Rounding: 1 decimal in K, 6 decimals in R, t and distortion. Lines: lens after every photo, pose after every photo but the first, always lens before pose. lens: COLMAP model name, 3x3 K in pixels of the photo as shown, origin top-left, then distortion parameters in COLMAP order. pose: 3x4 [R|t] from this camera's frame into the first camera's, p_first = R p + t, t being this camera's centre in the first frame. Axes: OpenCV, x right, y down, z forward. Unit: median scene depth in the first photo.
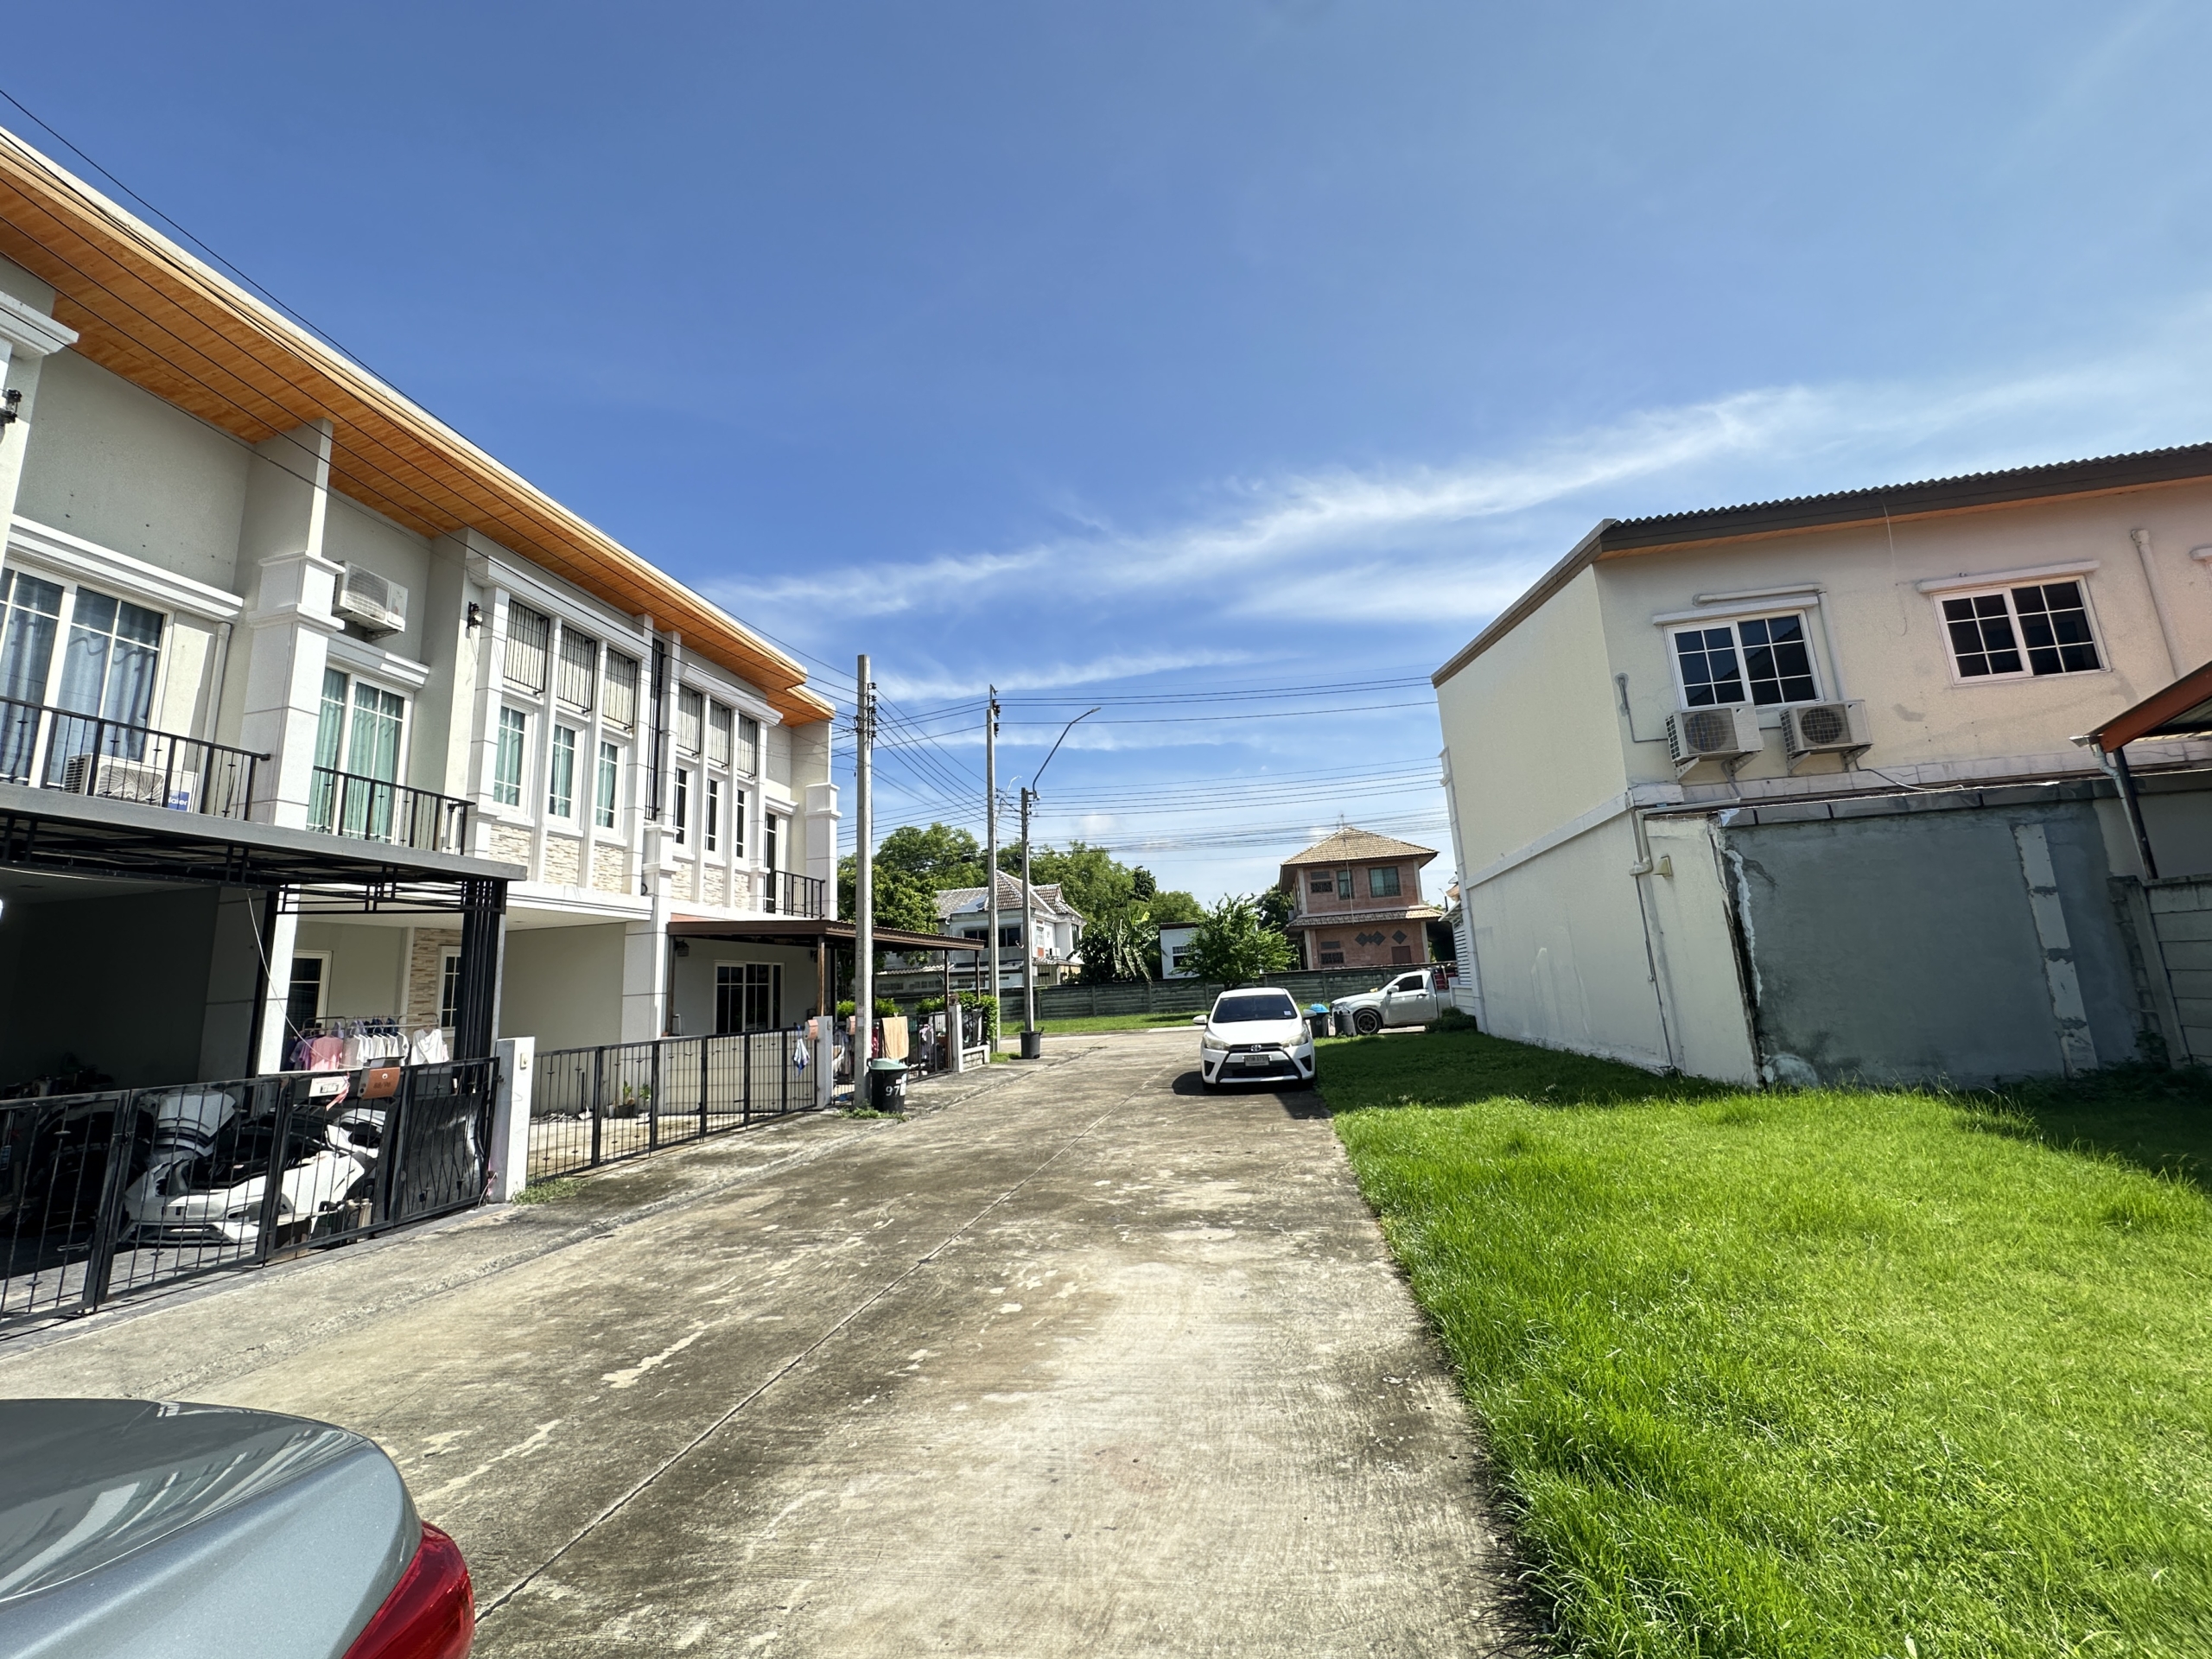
lens RADIAL K [[880.4, 0, 1117.7], [0, 880.4, 820.1], [0, 0, 1]] dist [0.001210, 0.000187]
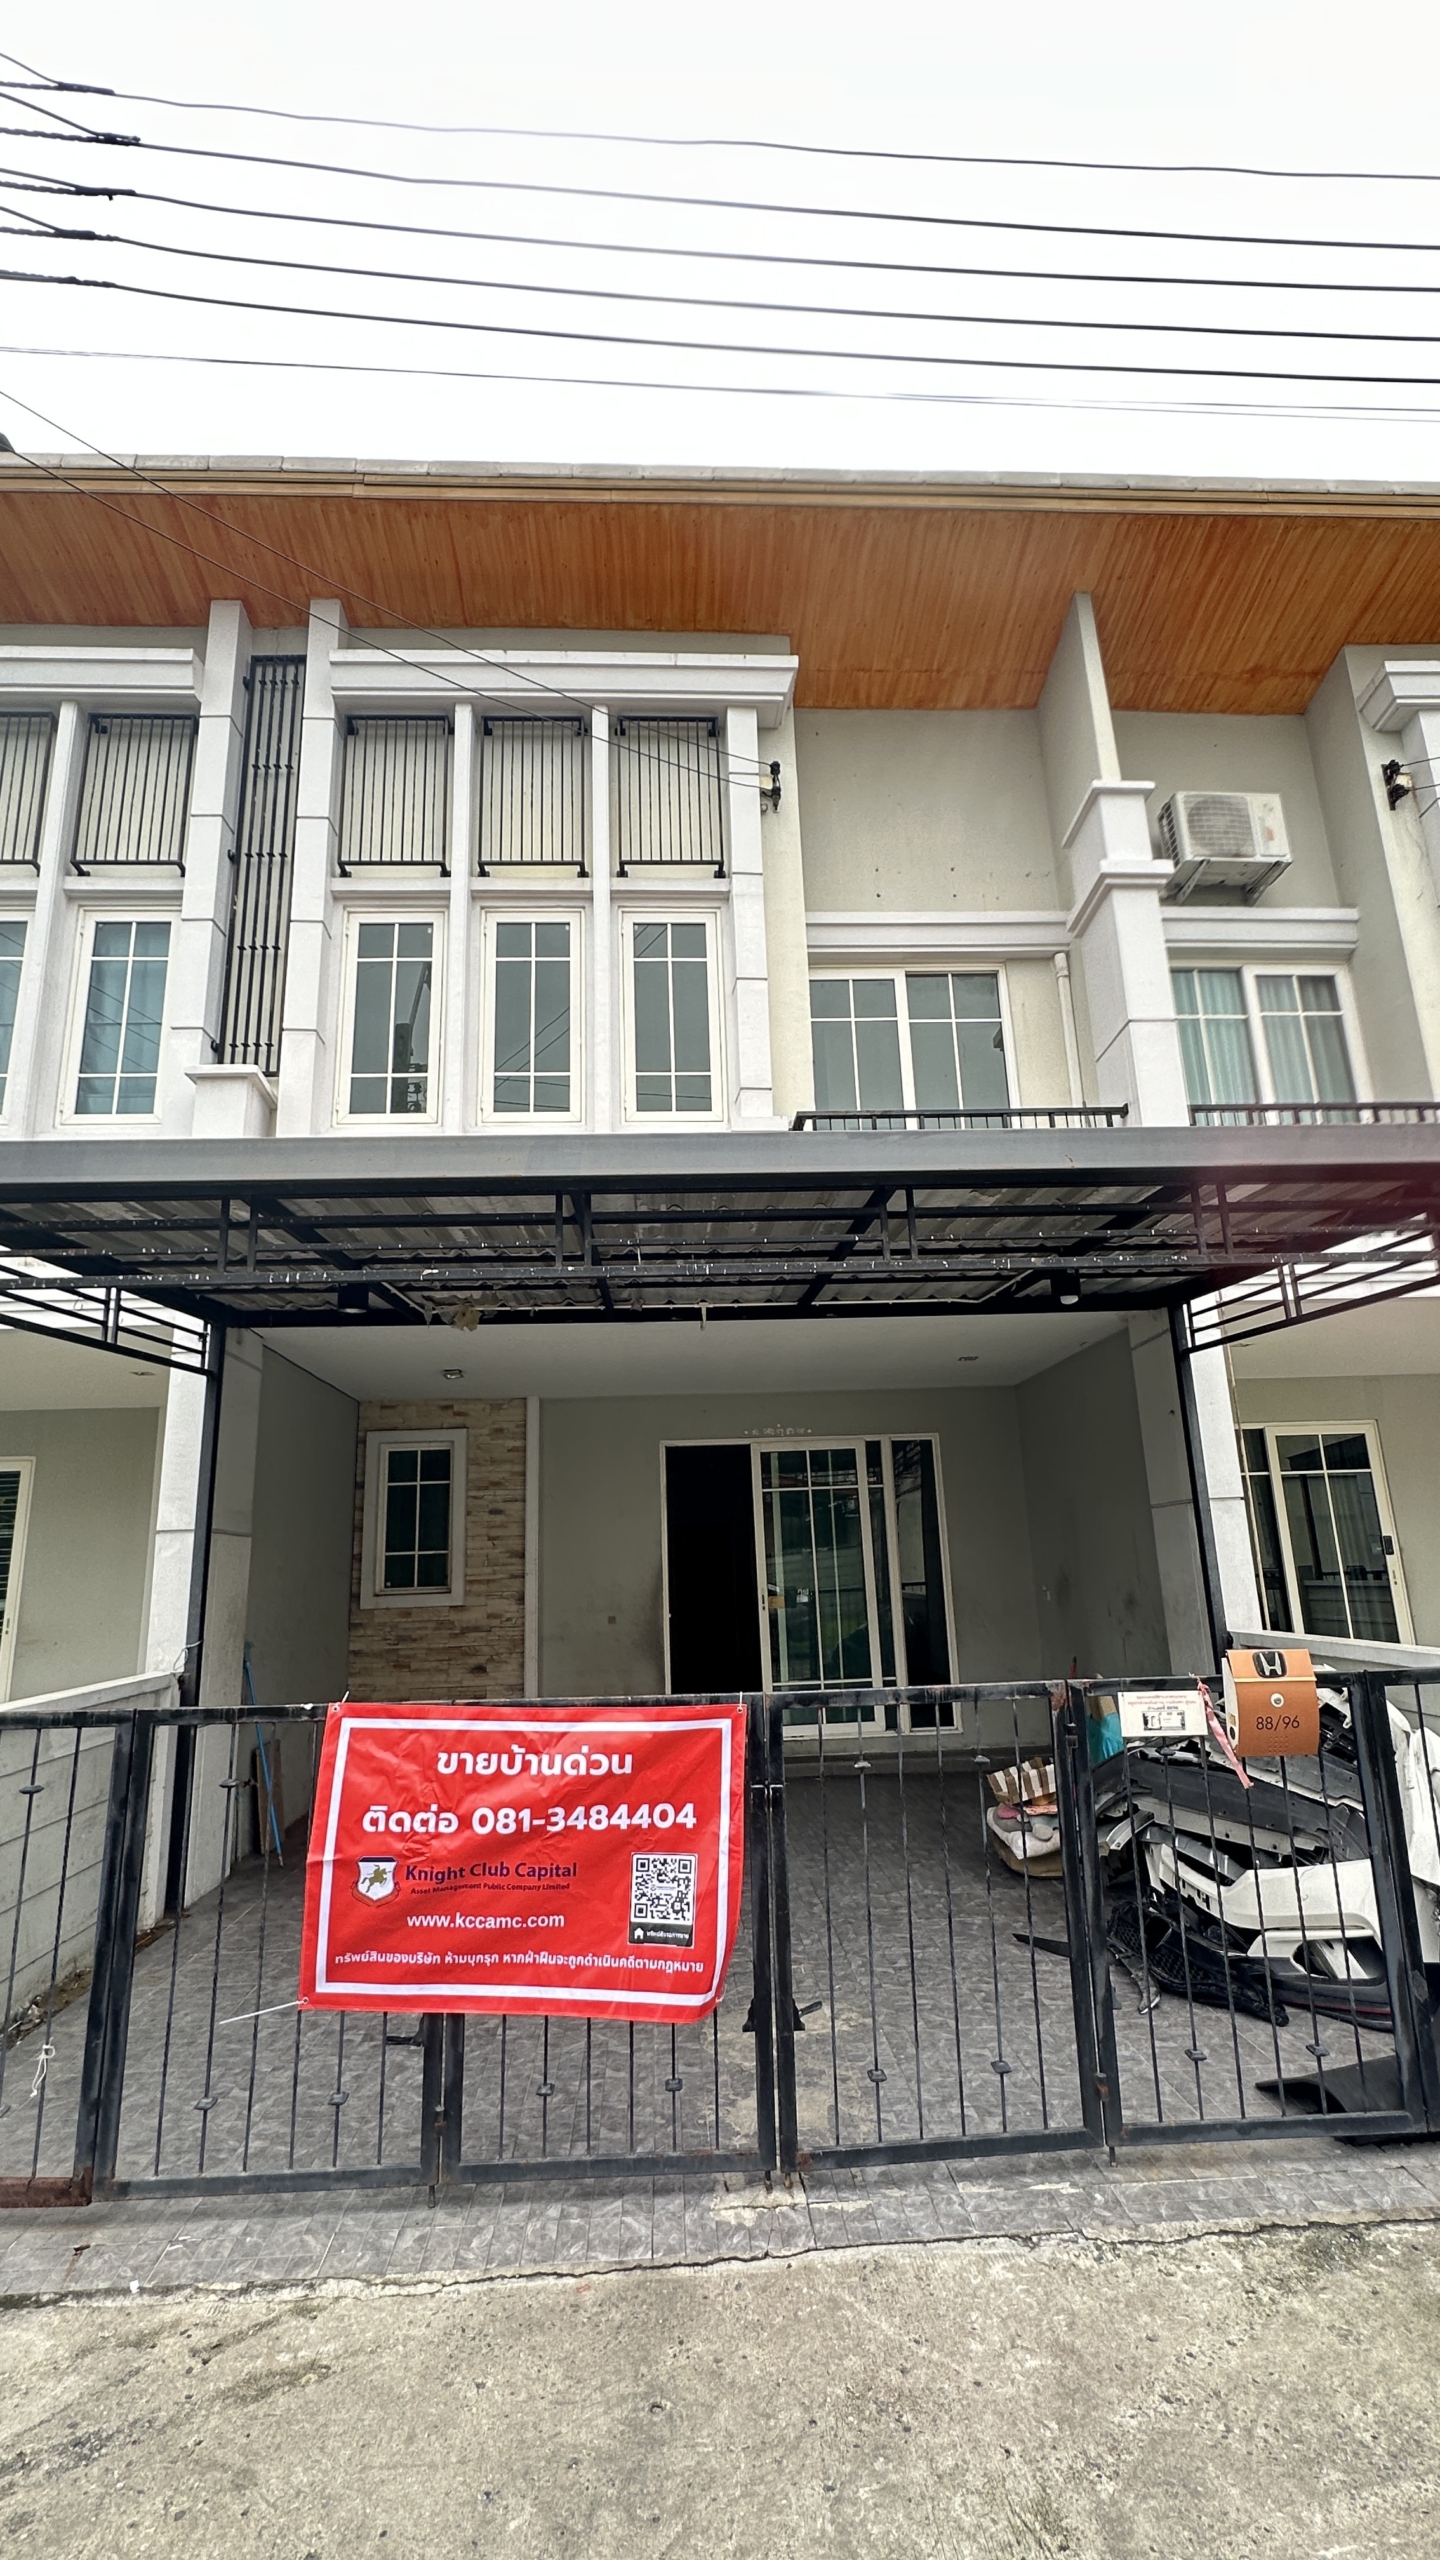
lens RADIAL K [[1113.6, 0, 712.8], [0, 1113.6, 1286.4], [0, 0, 1]] dist [-0.001174, -0.000073]
pose [[0.216840, -0.175601, -0.960284, -0.297664], [0.202839, 0.970324, -0.131634, 0.097690], [0.954902, -0.166239, 0.246023, 0.514371]]
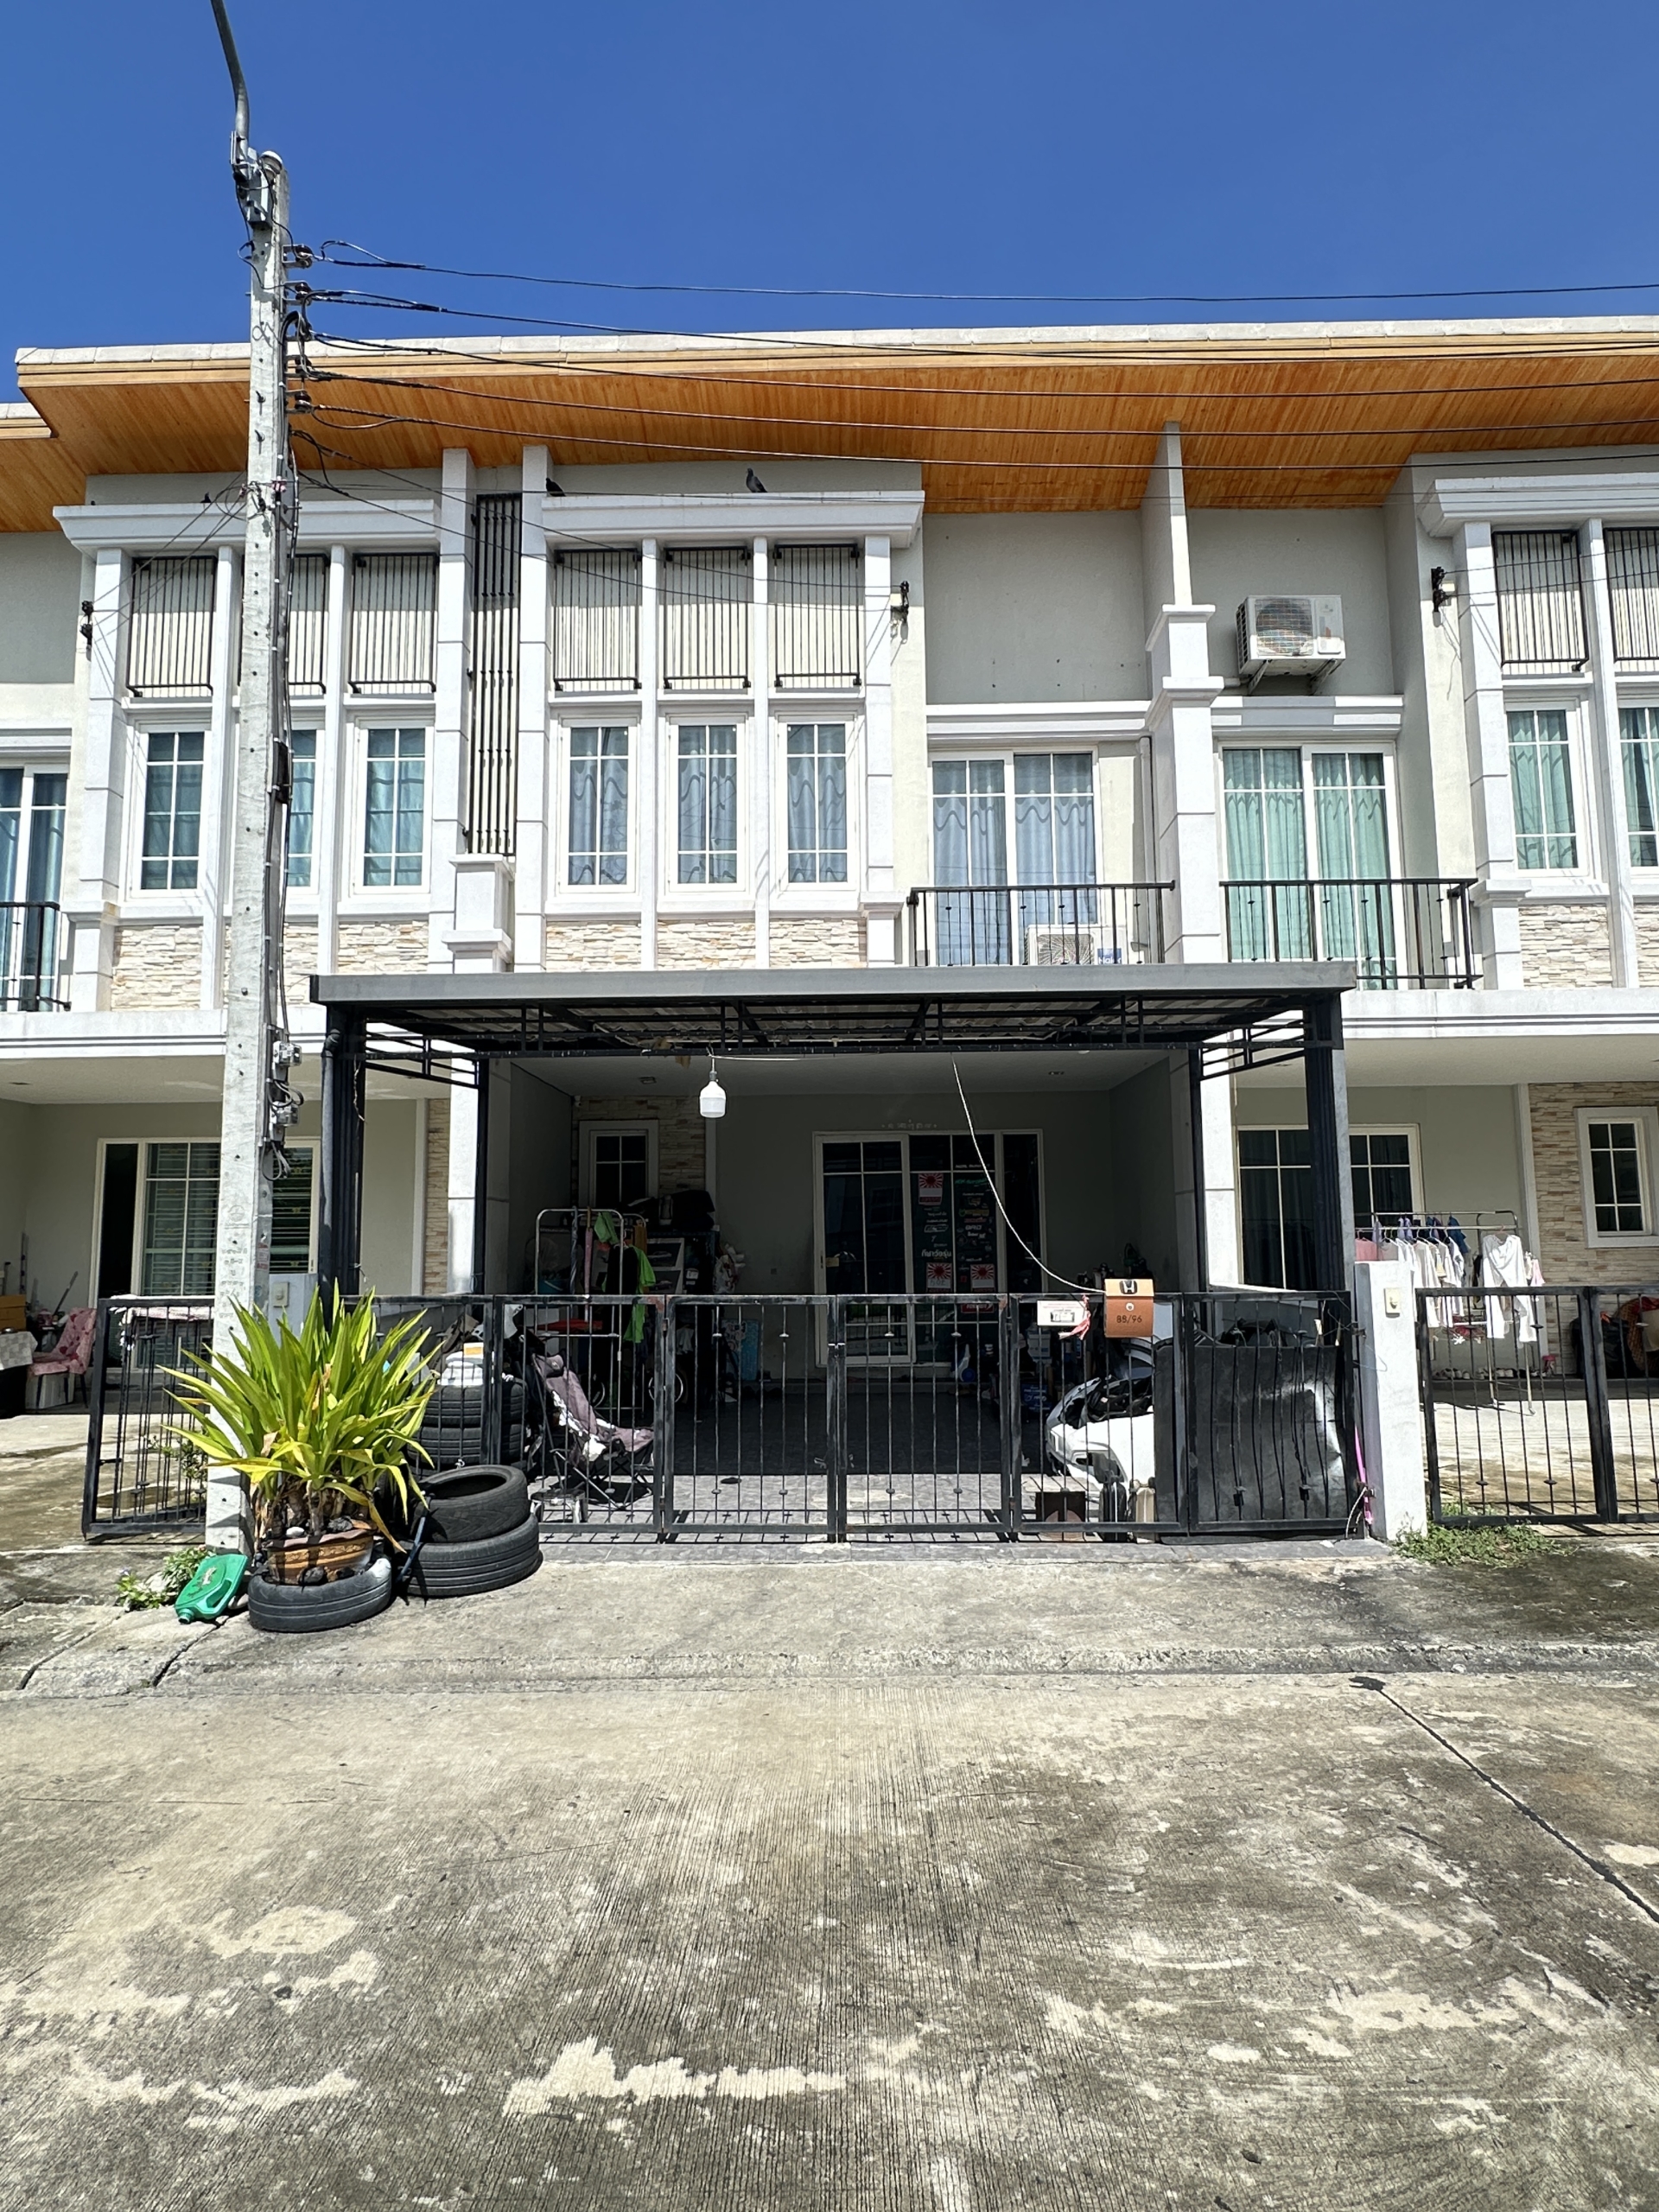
lens RADIAL K [[1195.4, 0, 823.4], [0, 1195.4, 1097.3], [0, 0, 1]] dist [0.010522, -0.000294]
pose [[0.152957, -0.045689, -0.987176, 0.042851], [0.188505, 0.981938, -0.016239, 0.075941], [0.970088, -0.183604, 0.158807, 0.499256]]
